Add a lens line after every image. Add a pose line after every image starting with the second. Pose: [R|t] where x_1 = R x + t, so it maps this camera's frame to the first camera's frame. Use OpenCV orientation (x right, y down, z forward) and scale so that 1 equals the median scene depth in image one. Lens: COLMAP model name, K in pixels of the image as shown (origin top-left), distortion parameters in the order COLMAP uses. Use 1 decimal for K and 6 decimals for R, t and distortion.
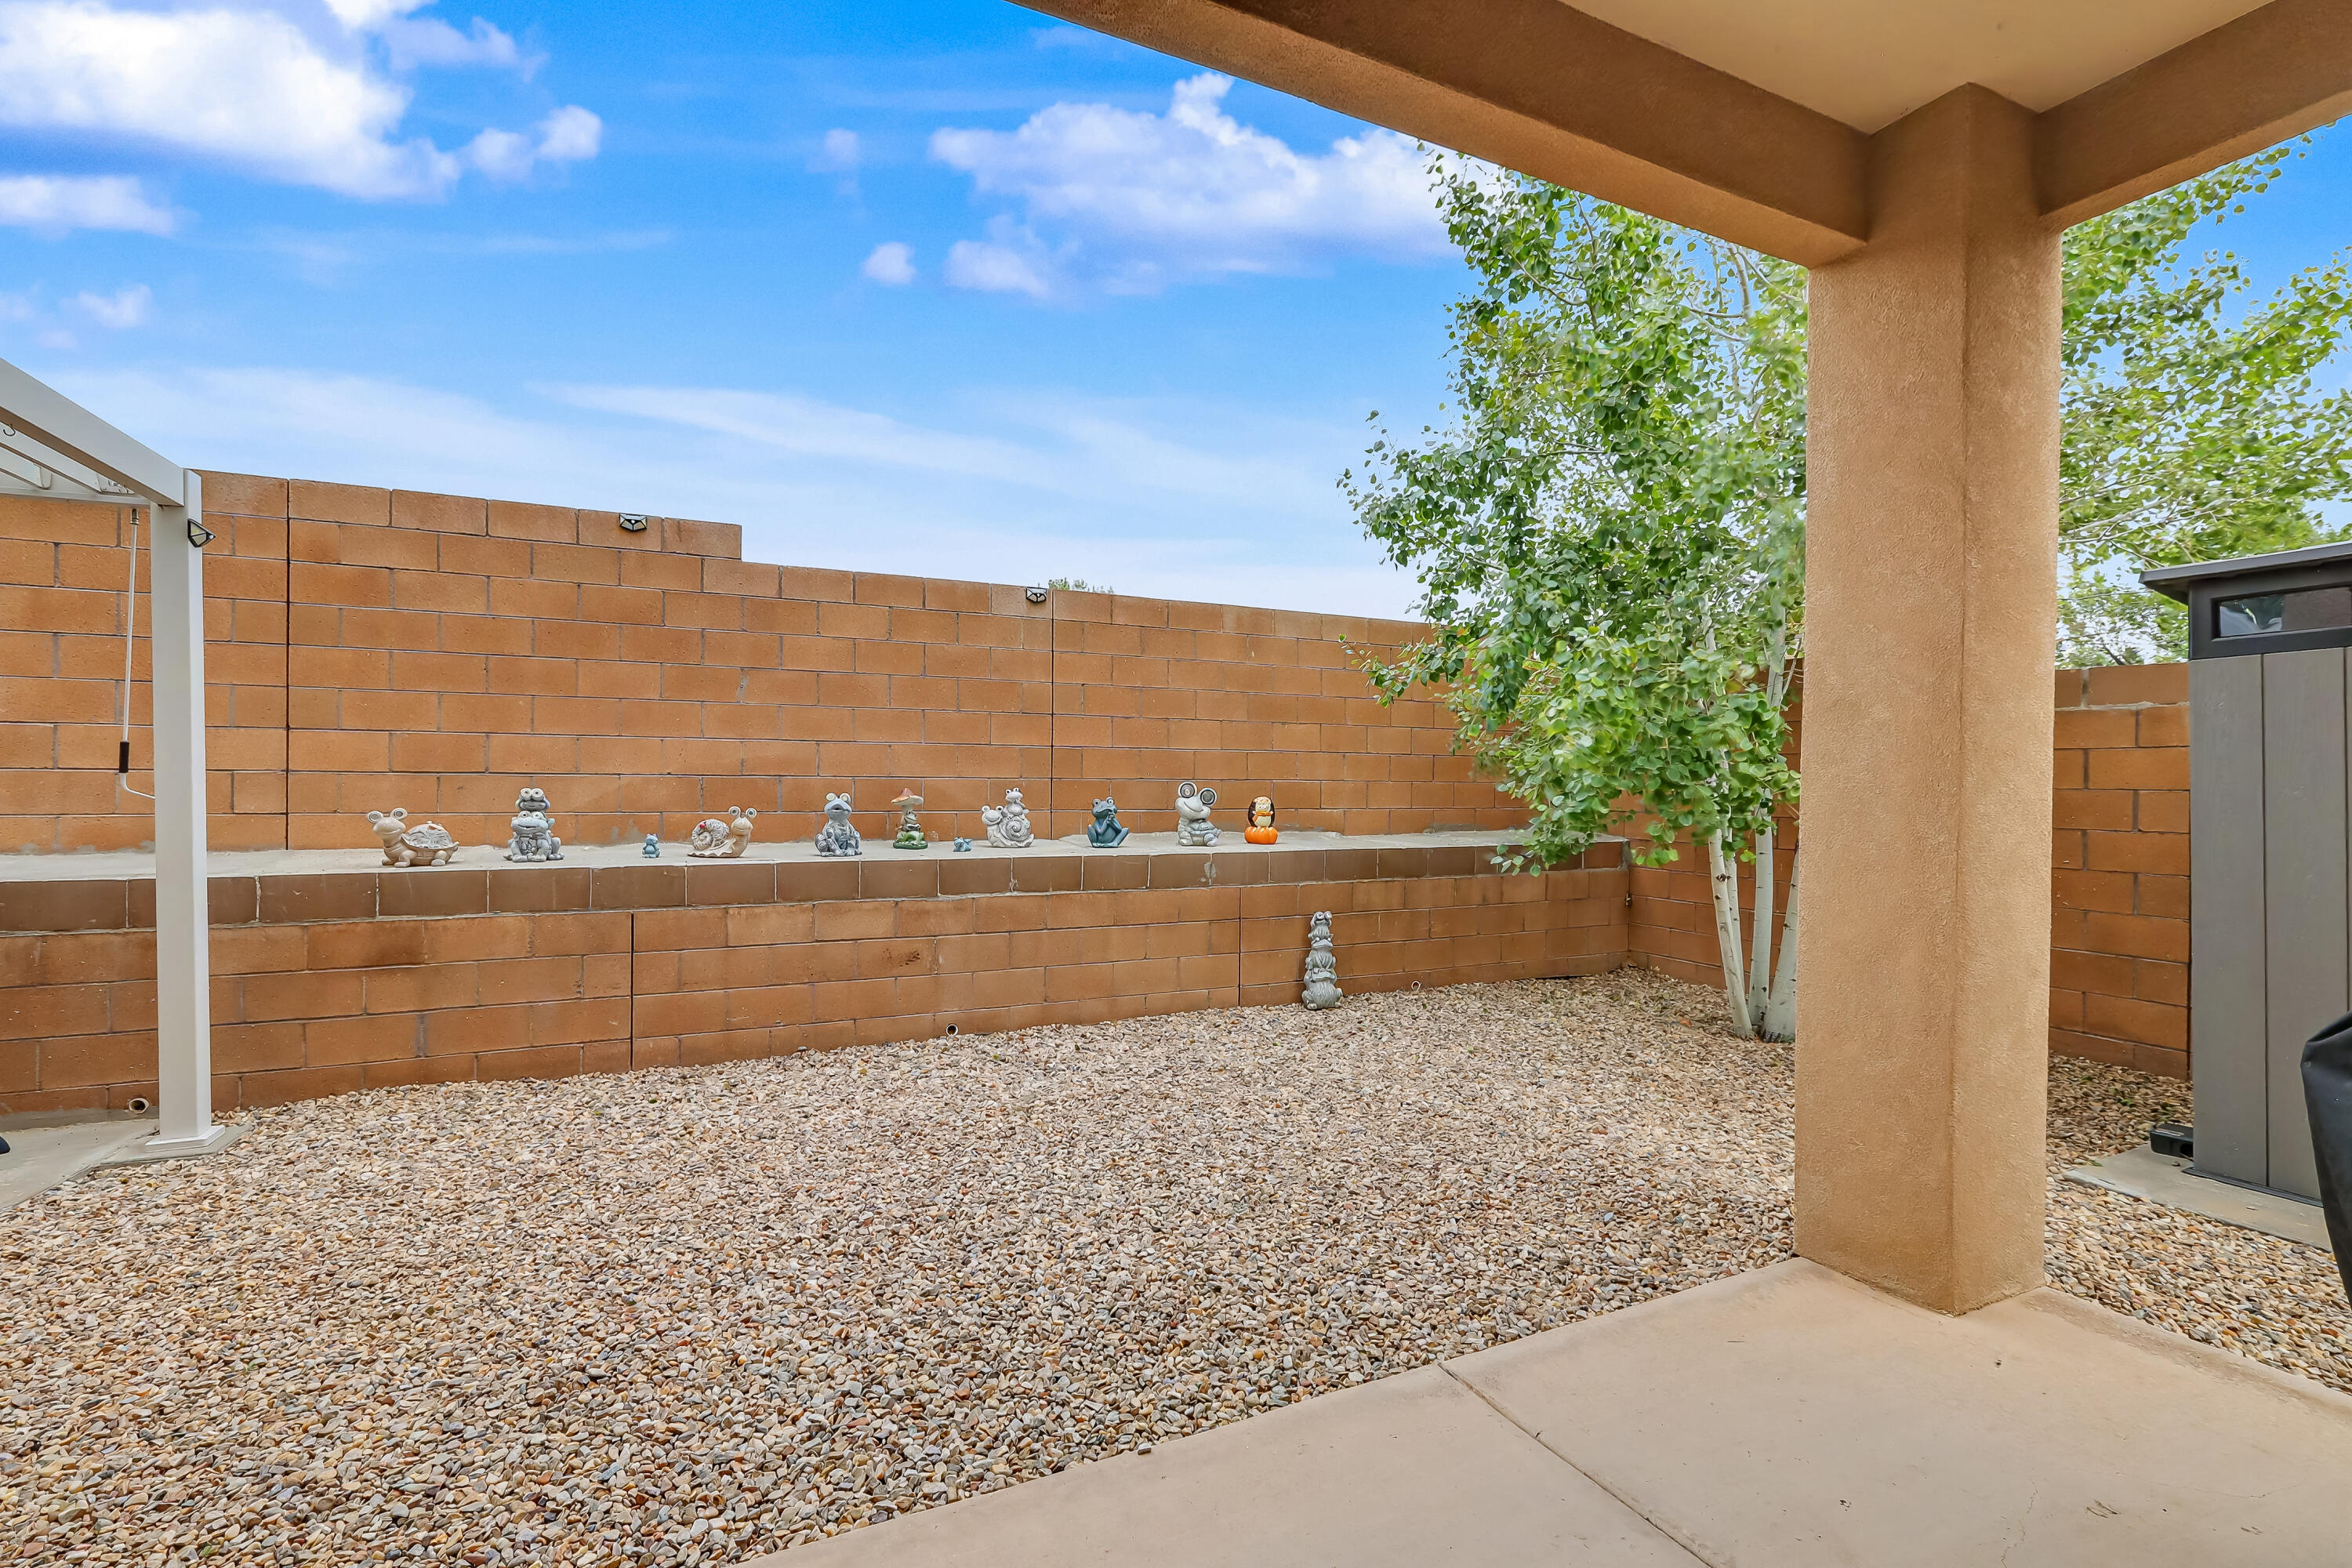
lens RADIAL K [[1056.7, 0, 1189.6], [0, 1056.7, 781.7], [0, 0, 1]] dist [-0.009406, 0.004220]
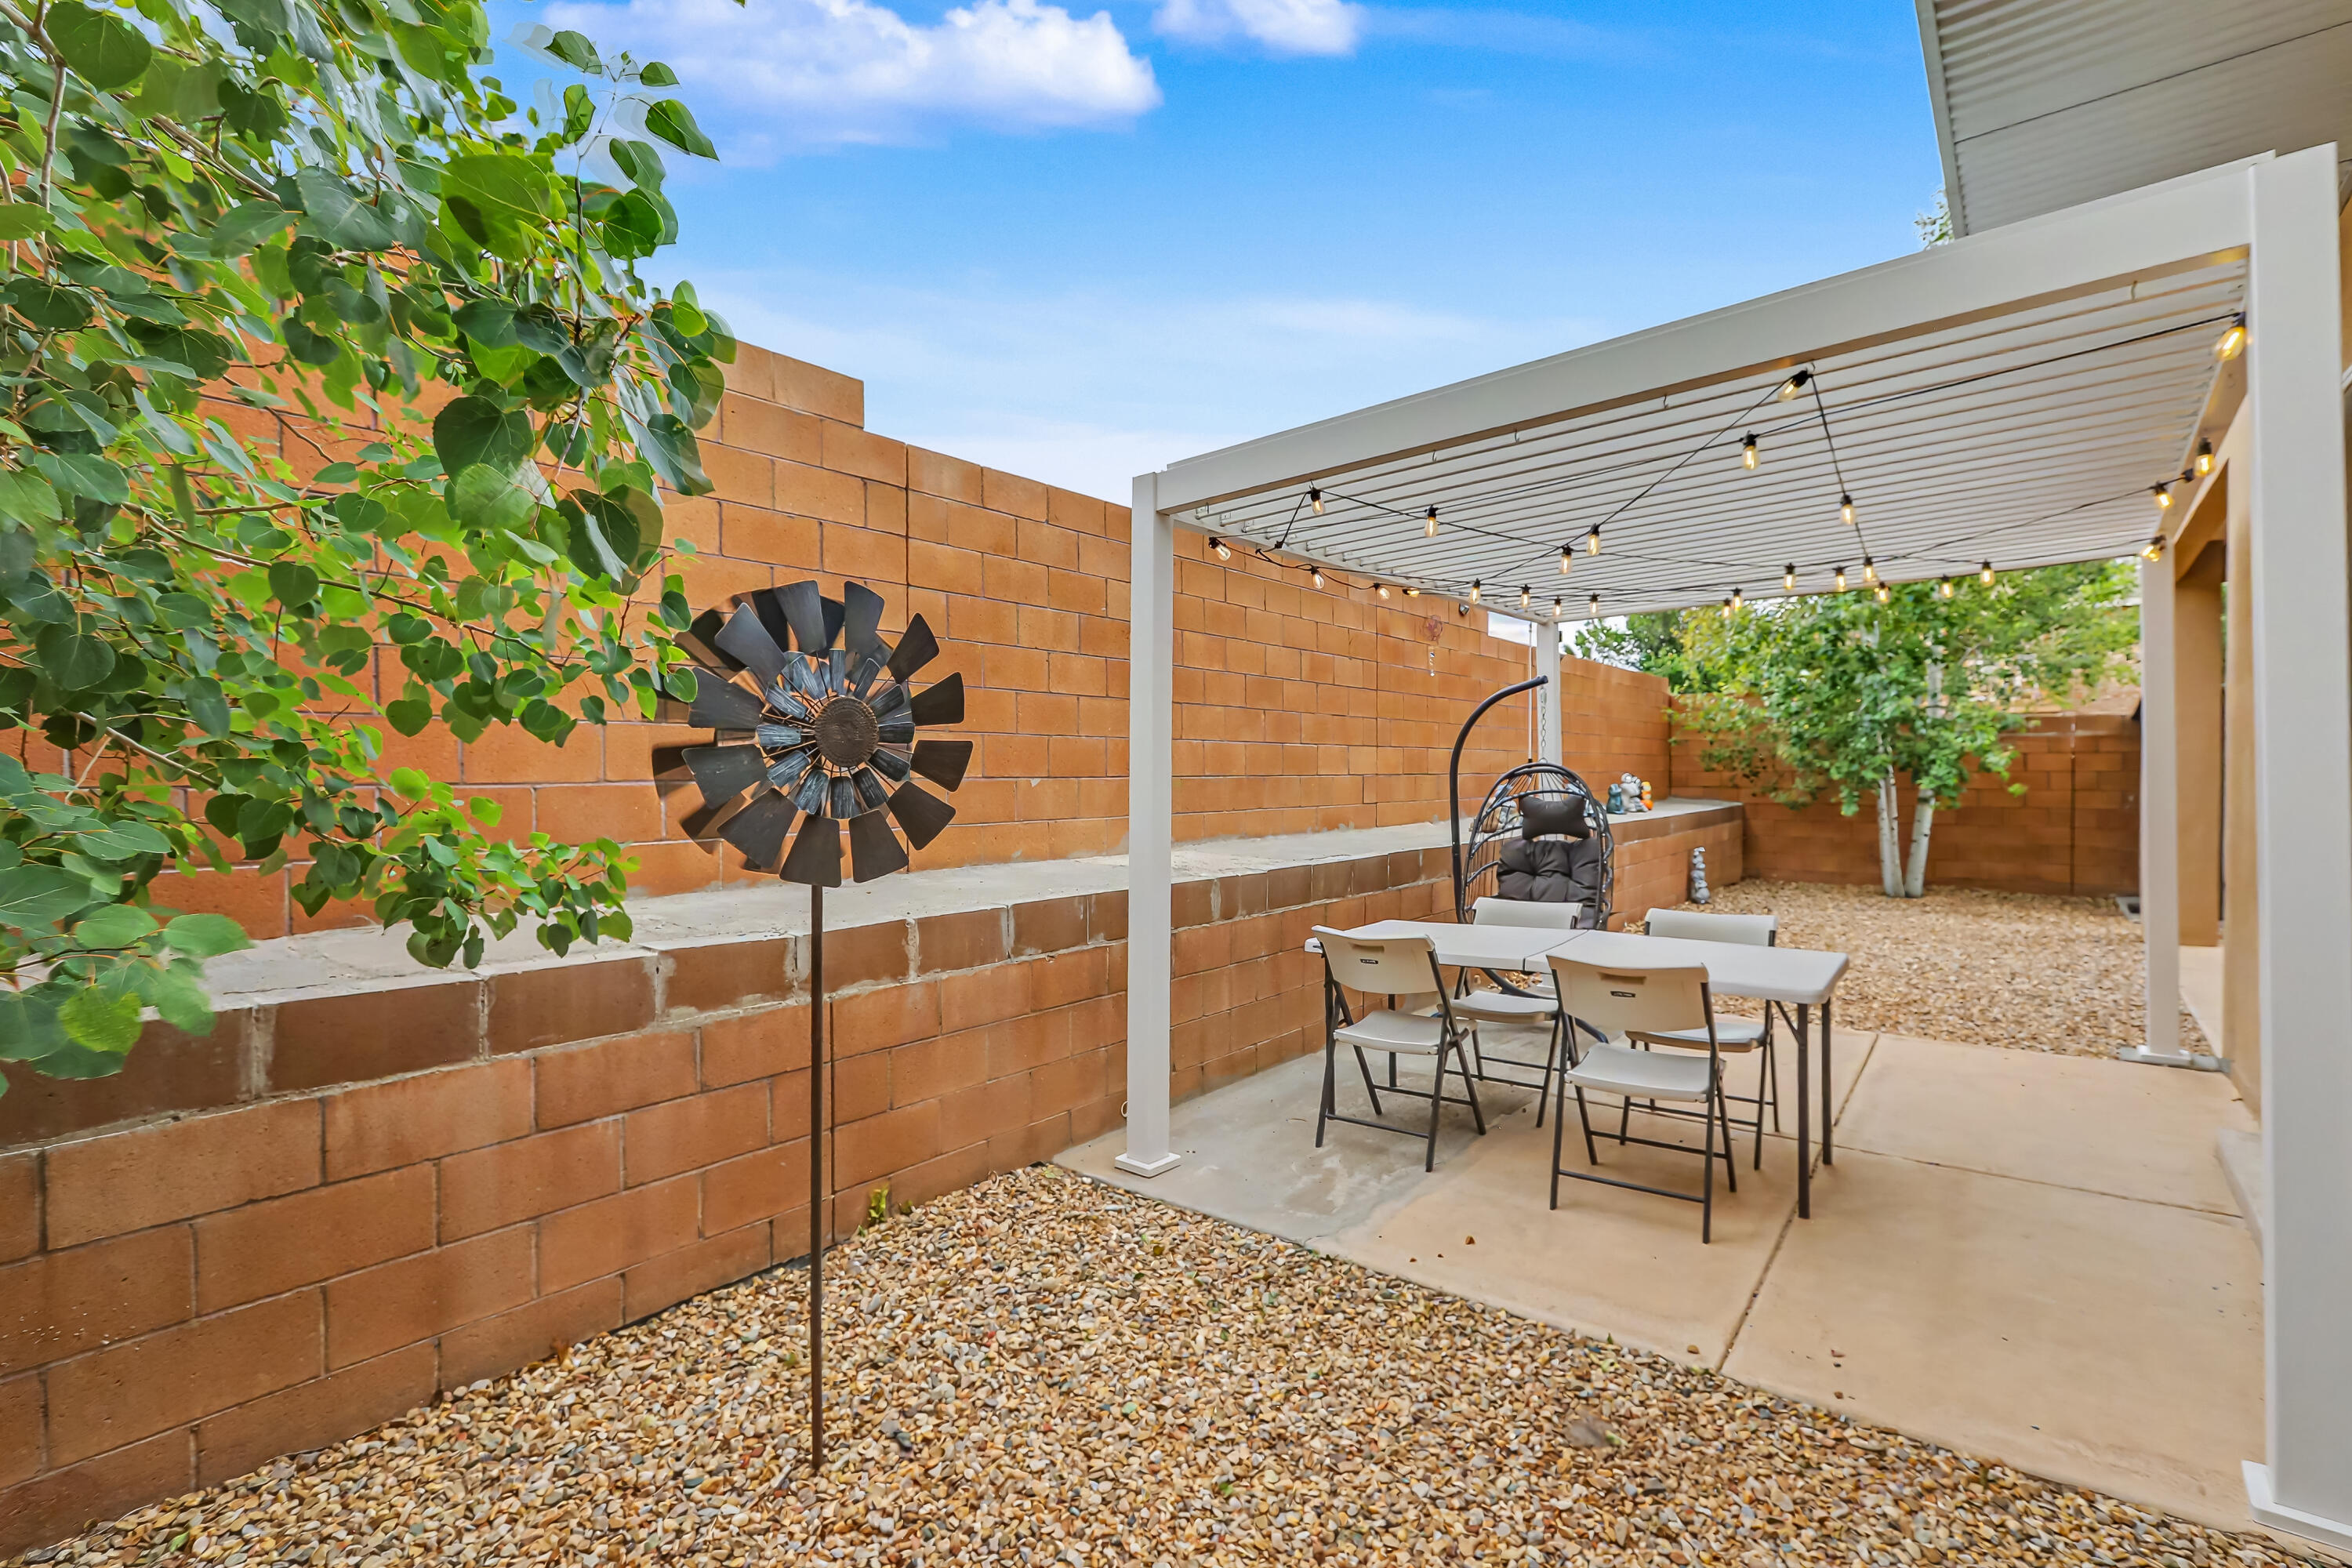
lens RADIAL K [[1041.9, 0, 1175.3], [0, 1041.9, 817.8], [0, 0, 1]] dist [-0.001029, -0.000486]
pose [[0.911455, -0.029450, 0.410345, -1.788389], [0.009511, 0.998676, 0.050548, -0.027632], [-0.411290, -0.042170, 0.910529, -0.259340]]
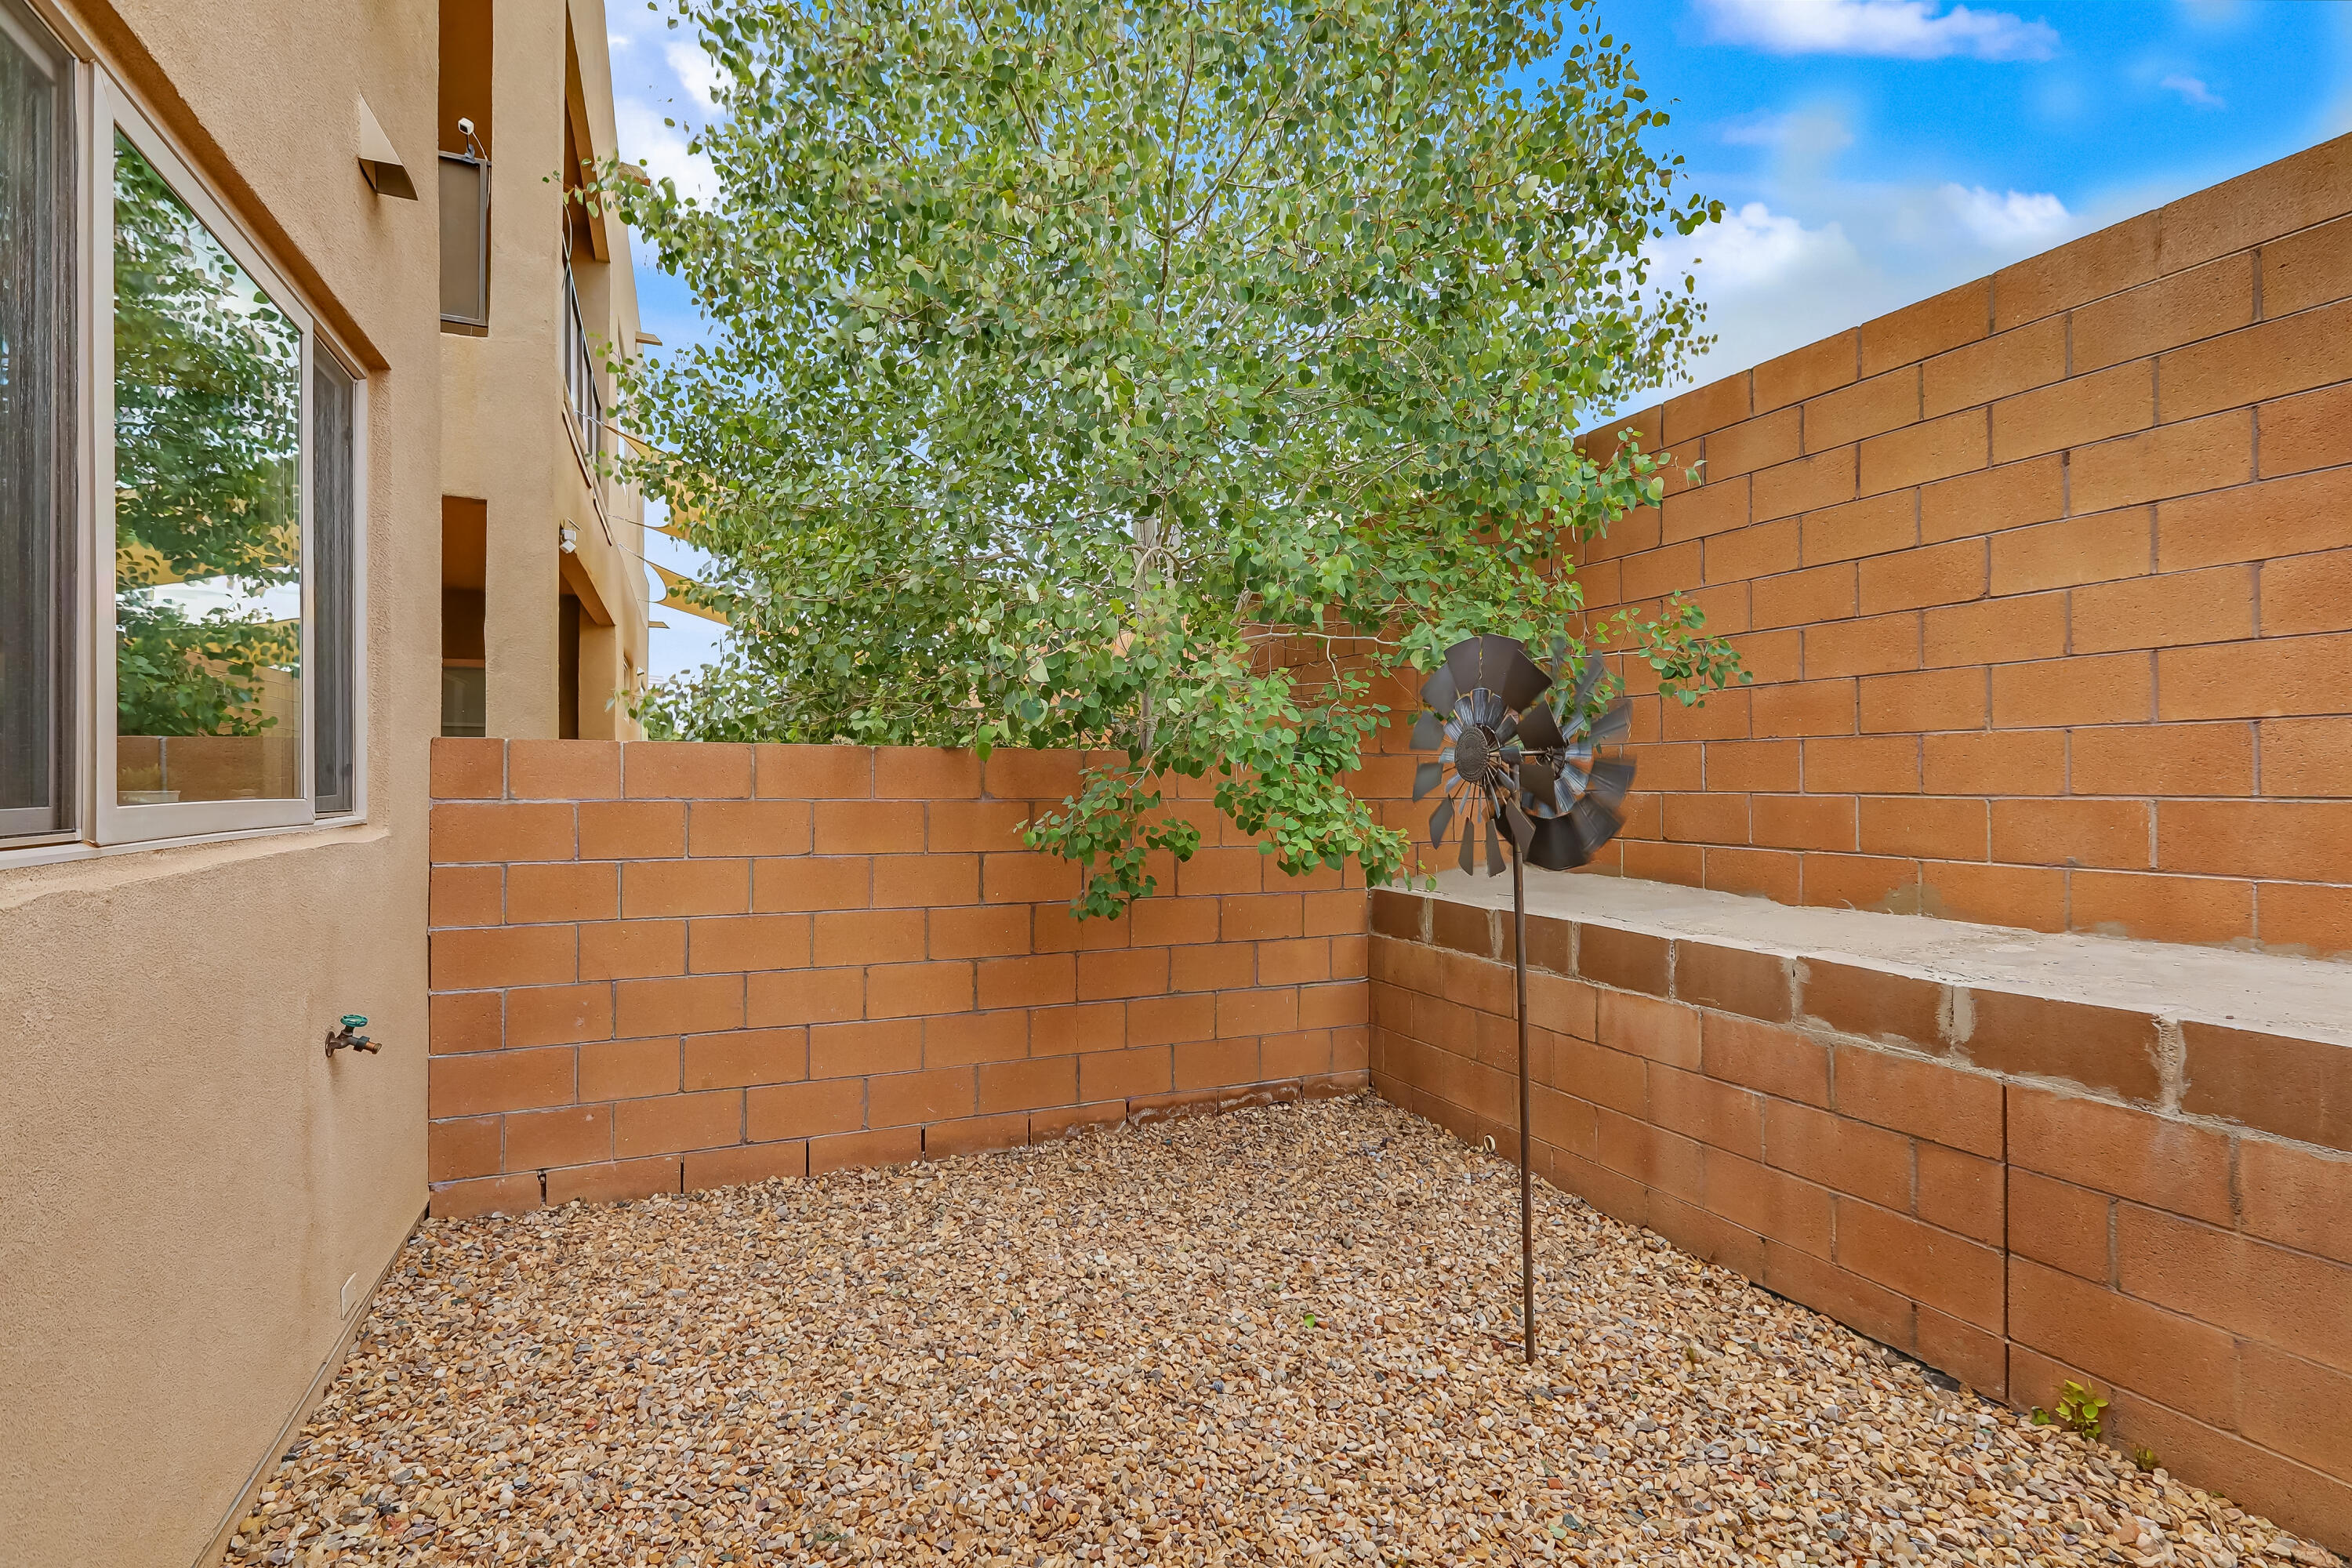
lens RADIAL K [[1056.7, 0, 1189.6], [0, 1056.7, 781.7], [0, 0, 1]] dist [-0.009406, 0.004220]
pose [[-0.023751, -0.008614, -0.999681, -1.331861], [-0.003413, 0.999958, -0.008536, -0.023899], [0.999712, 0.003209, -0.023779, -0.030500]]
